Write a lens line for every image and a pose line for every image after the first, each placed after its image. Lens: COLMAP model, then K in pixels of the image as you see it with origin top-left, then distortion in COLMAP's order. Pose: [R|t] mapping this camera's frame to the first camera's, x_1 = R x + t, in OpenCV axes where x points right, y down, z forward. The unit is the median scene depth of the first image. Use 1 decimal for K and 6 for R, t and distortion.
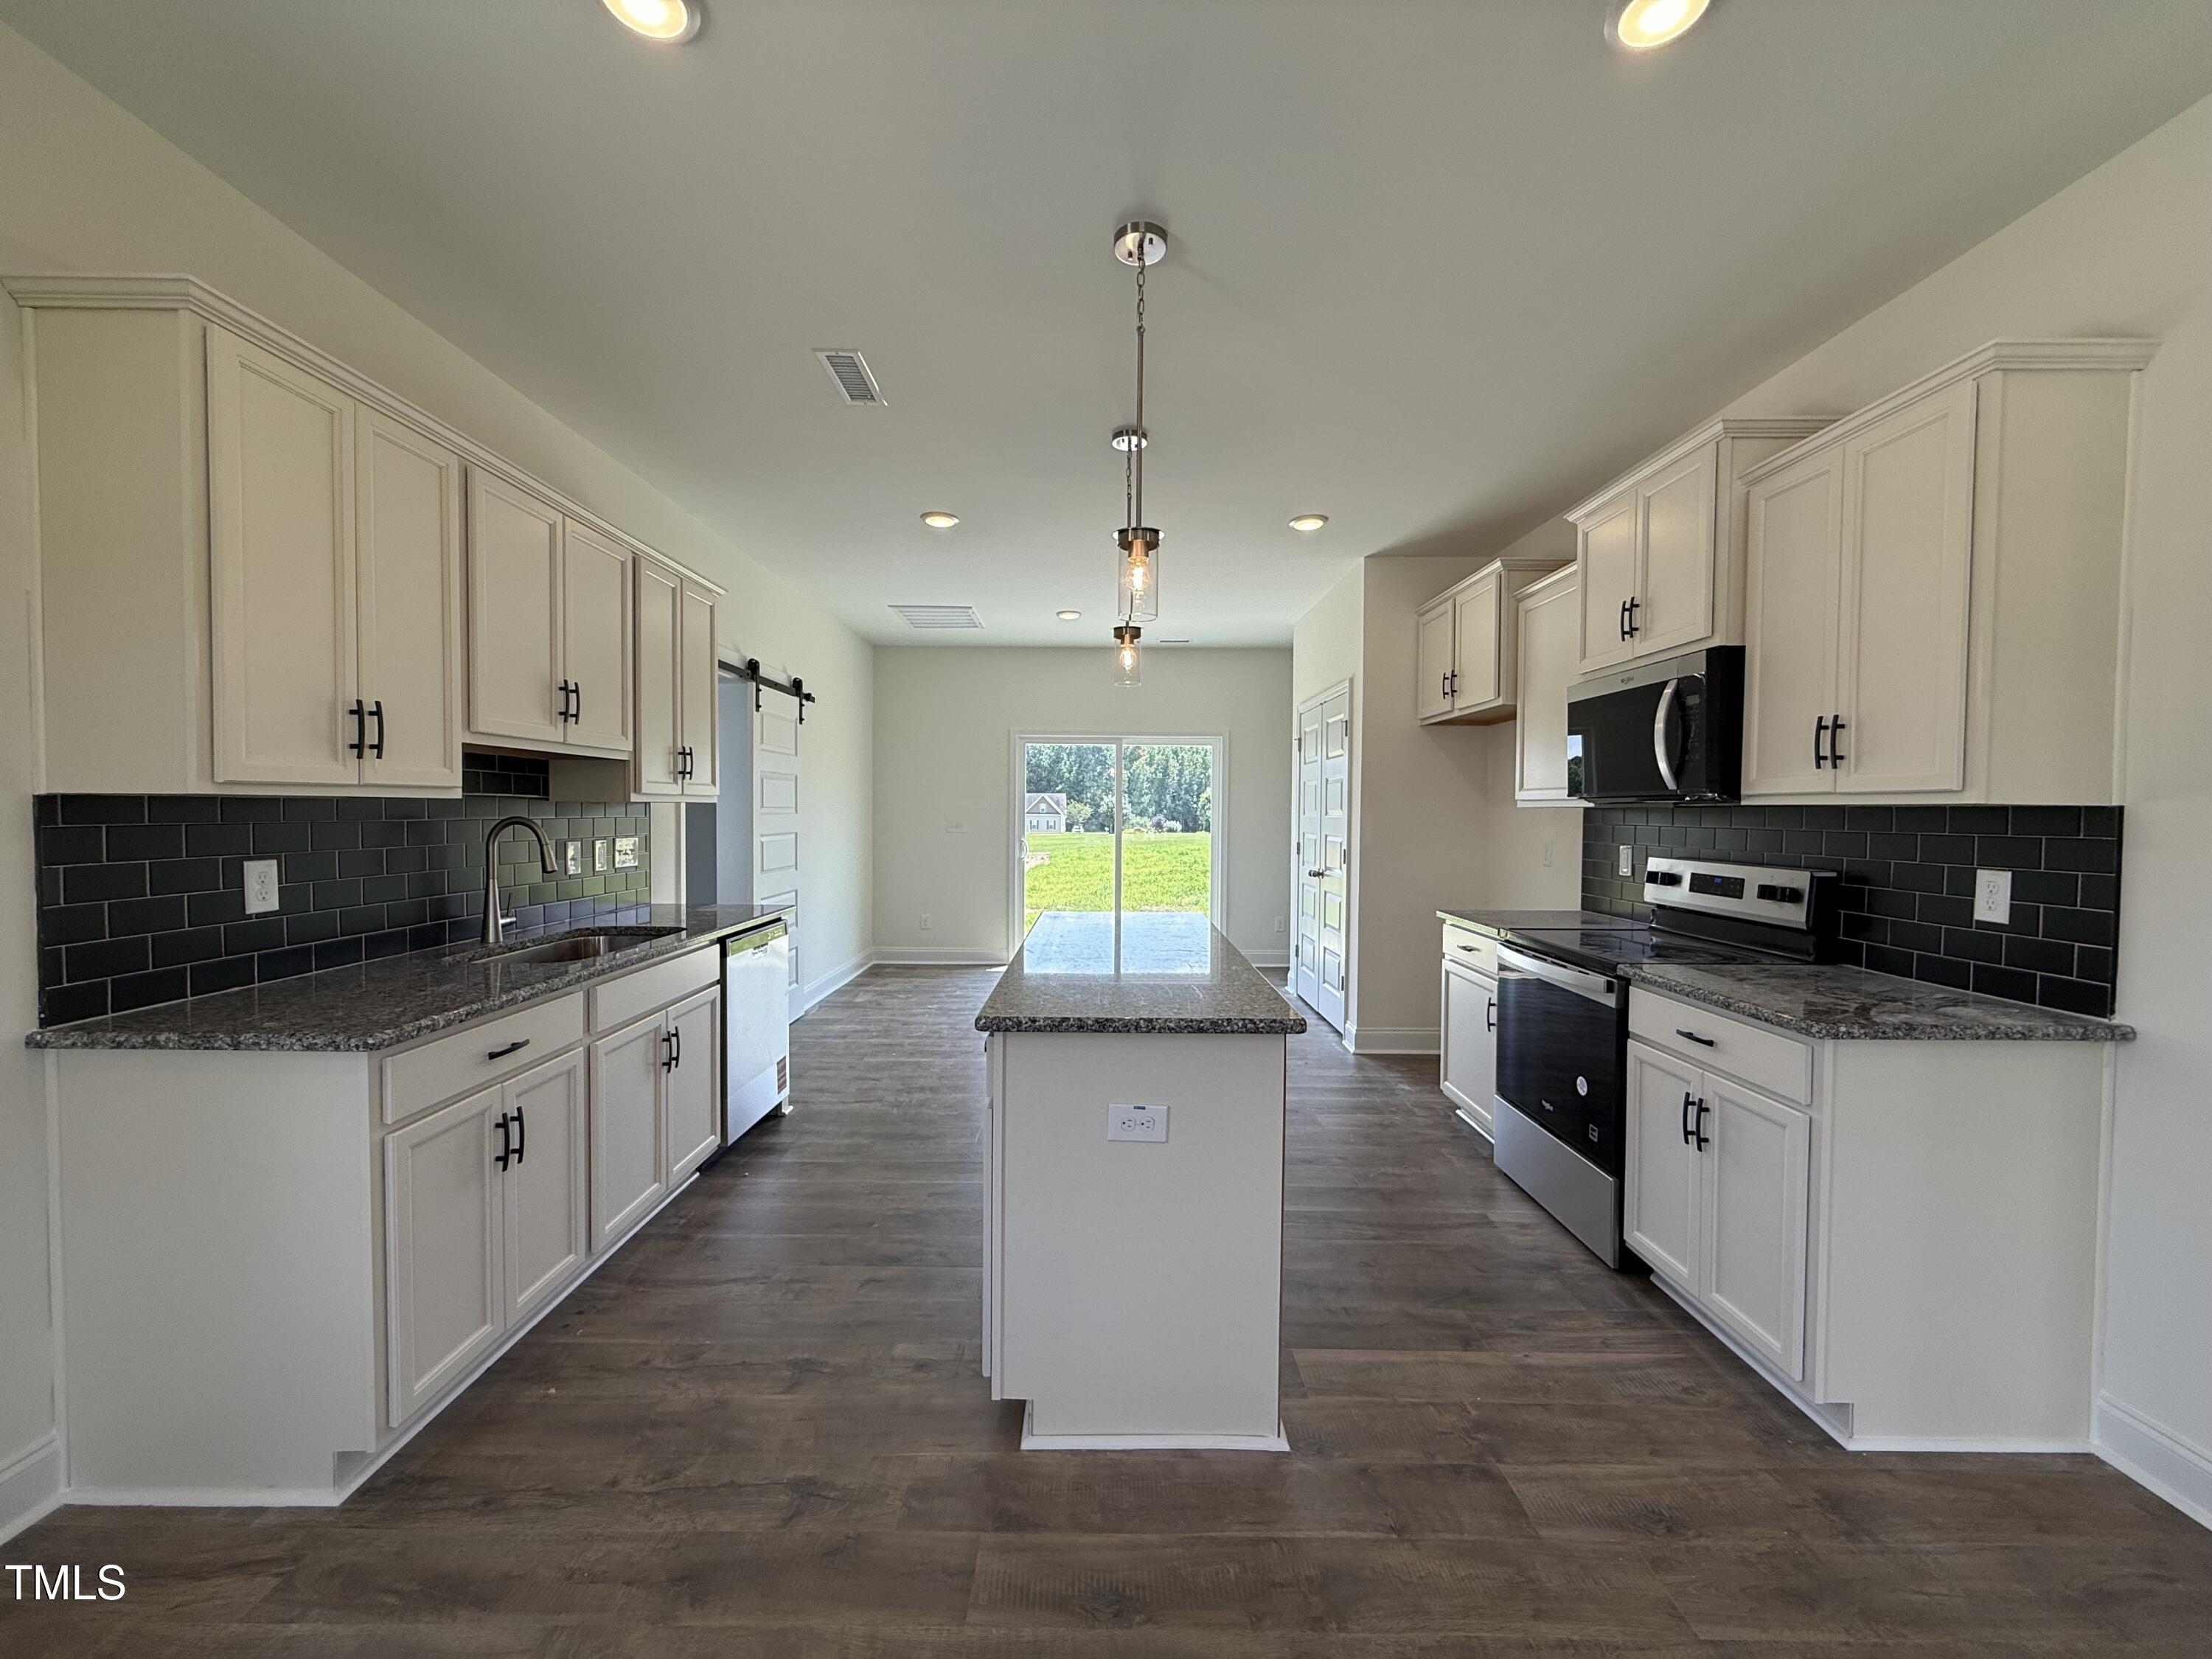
lens RADIAL K [[888.4, 0, 1100.4], [0, 888.4, 828.5], [0, 0, 1]] dist [-0.002124, 0.001031]
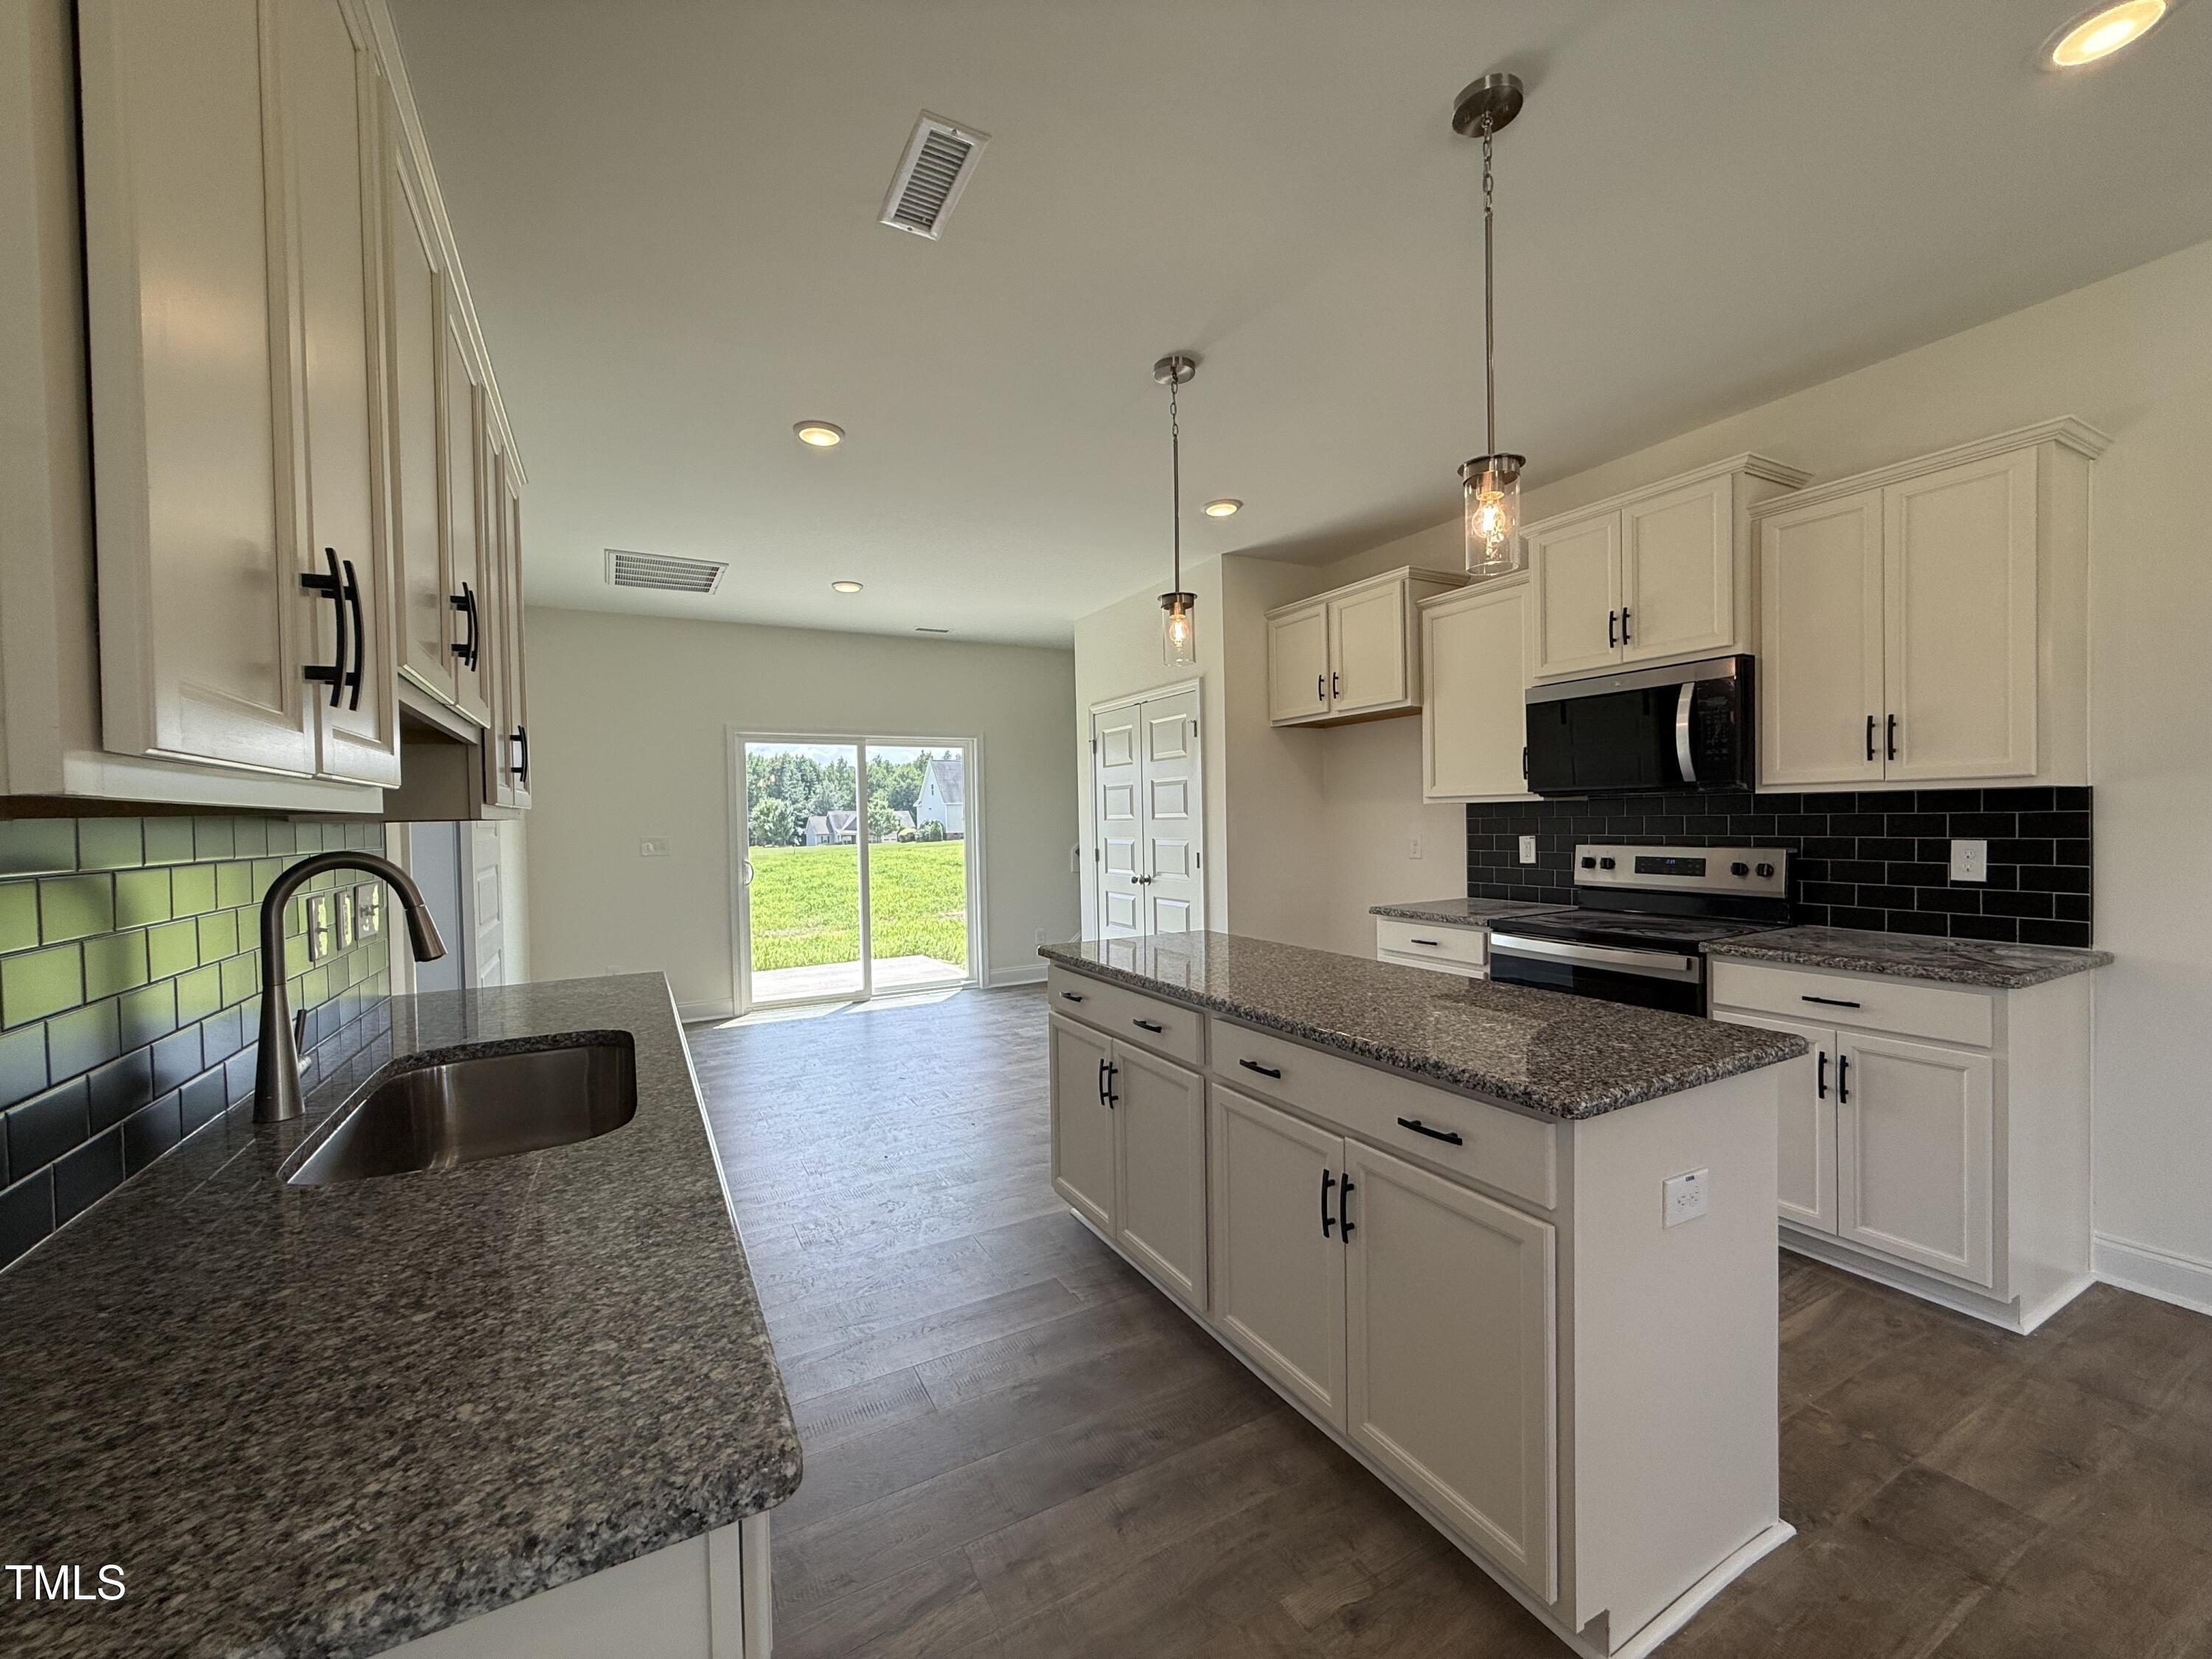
lens RADIAL K [[888.4, 0, 1108.9], [0, 888.4, 829.0], [0, 0, 1]] dist [-0.002124, 0.001031]
pose [[0.876710, -0.032027, 0.479952, -0.529076], [0.036878, 0.999320, -0.000678, -0.010491], [-0.479603, 0.018294, 0.877295, 0.371744]]
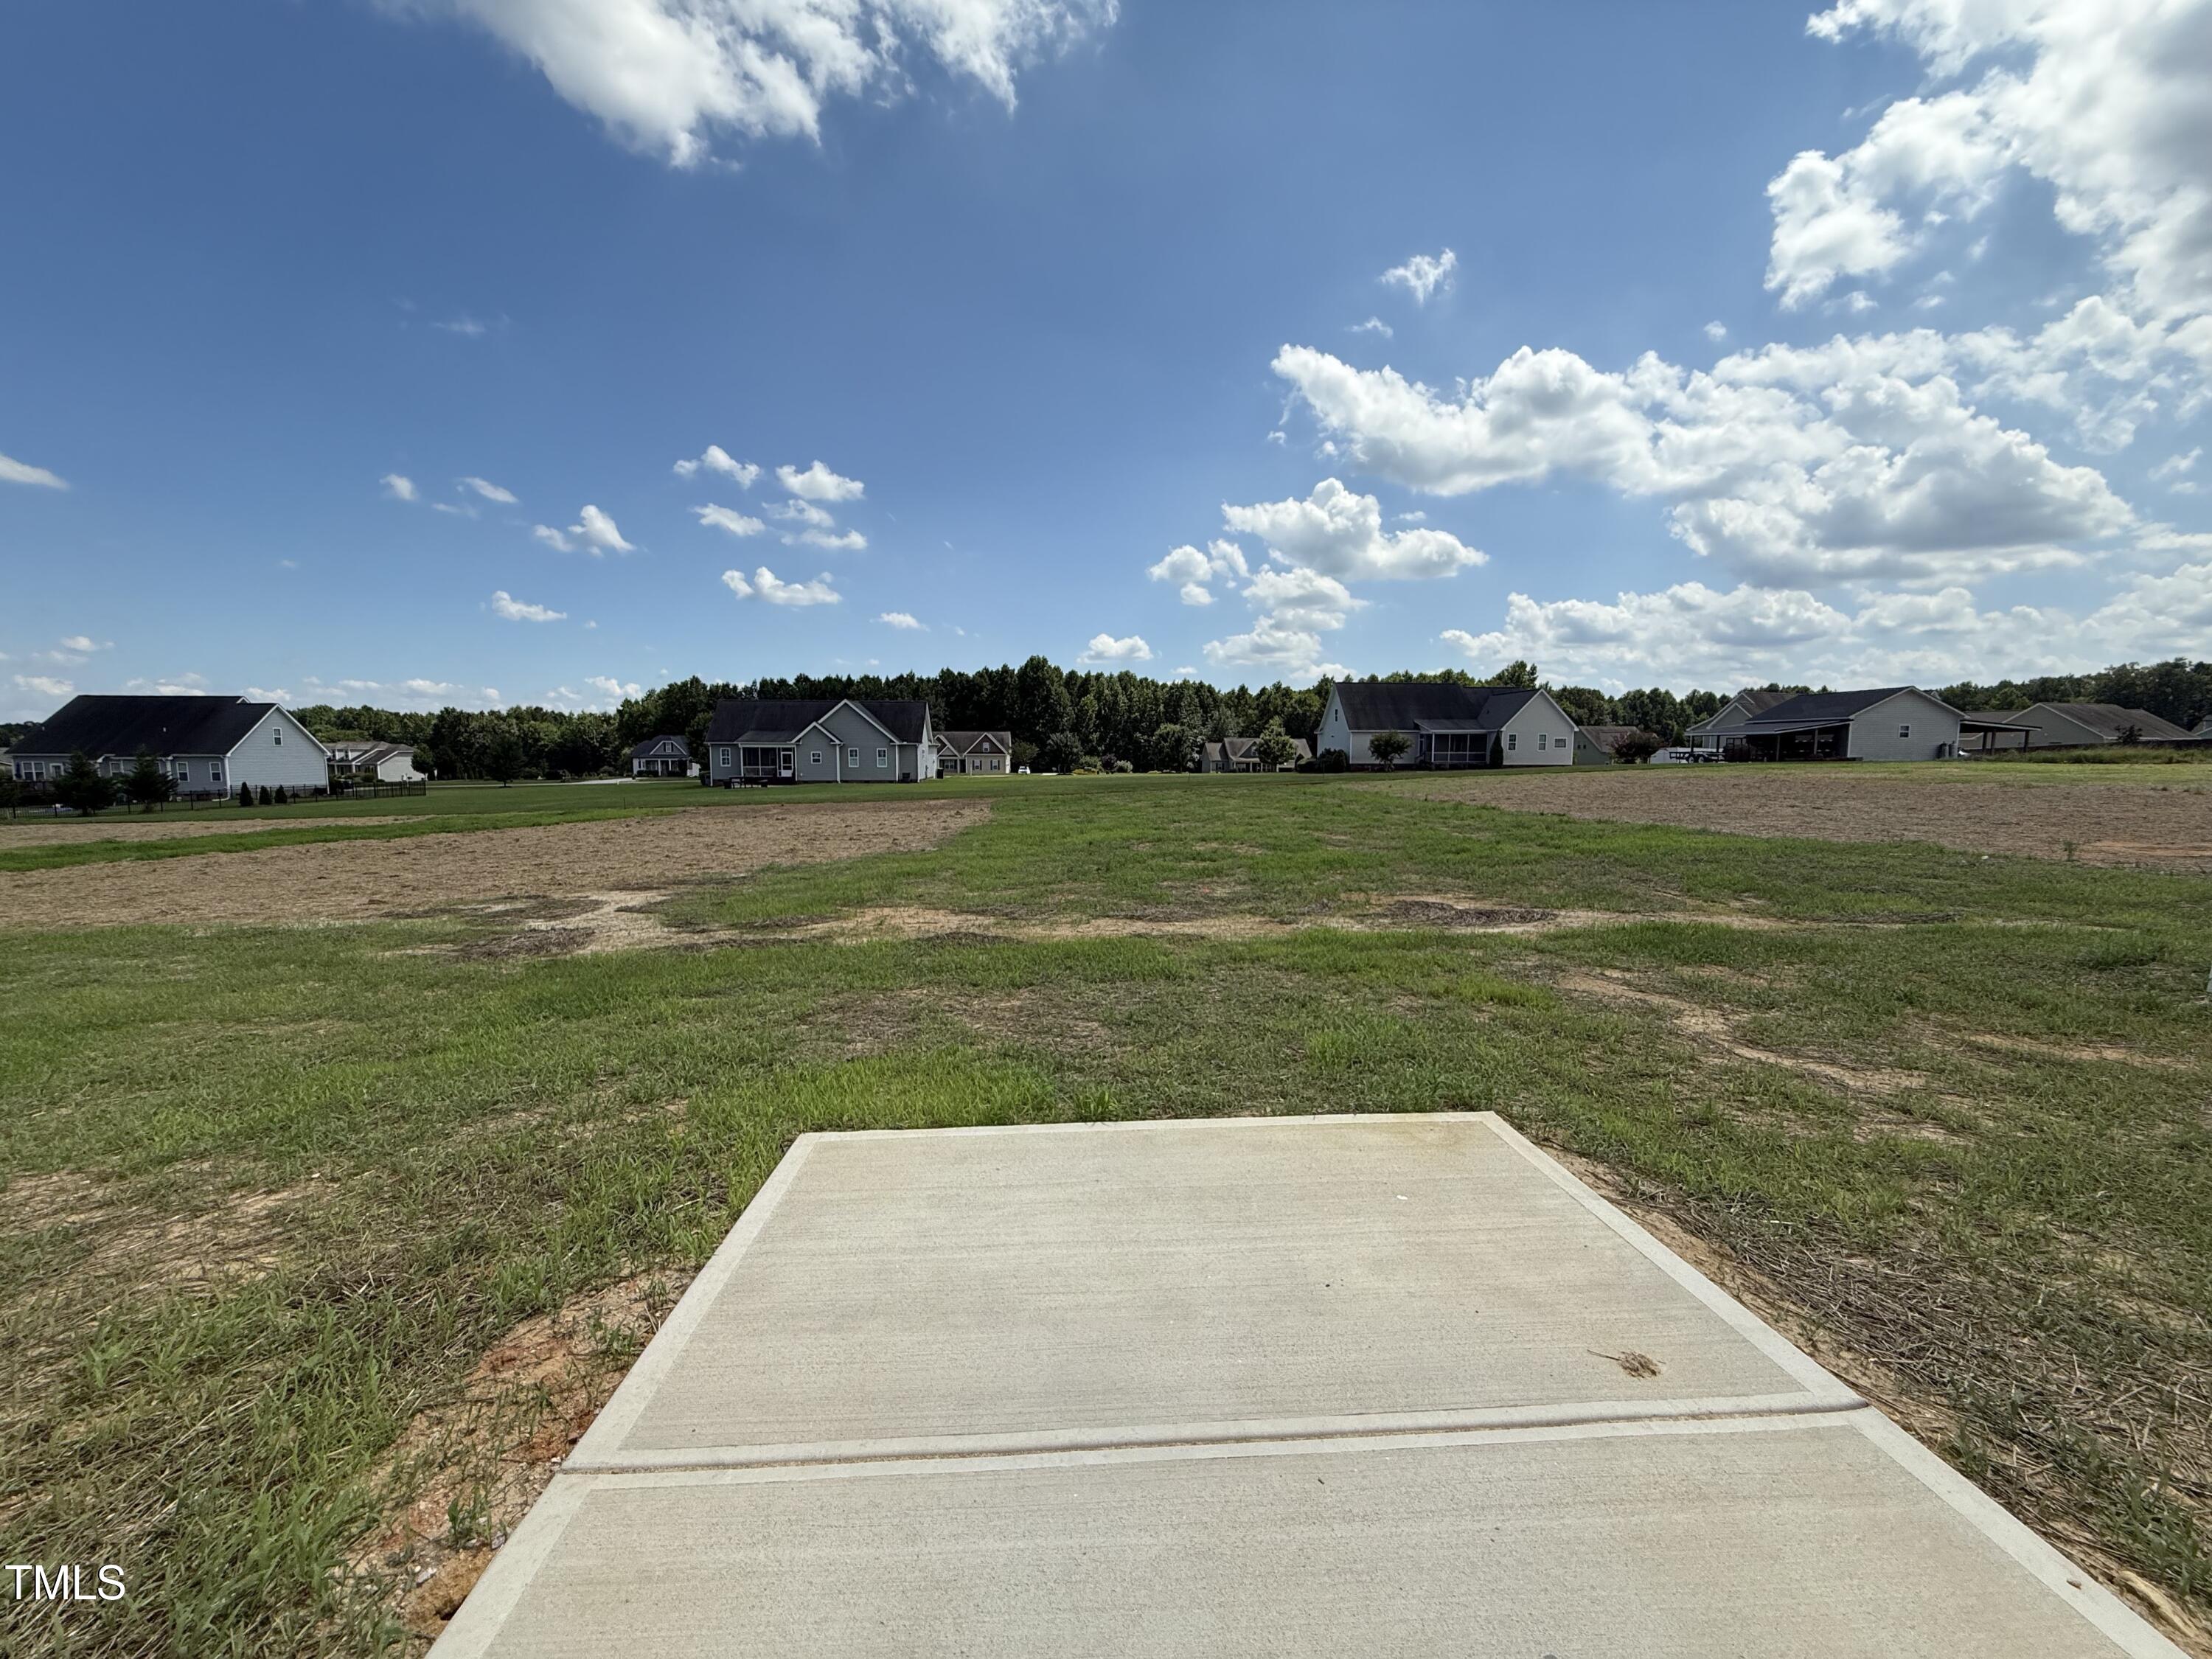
lens RADIAL K [[888.4, 0, 1095.1], [0, 888.4, 844.1], [0, 0, 1]] dist [-0.002124, 0.001031]
pose [[0.998321, -0.012658, 0.056519, -0.250121], [0.007757, 0.996255, 0.086119, -0.054242], [-0.057398, -0.085536, 0.994680, 3.502481]]
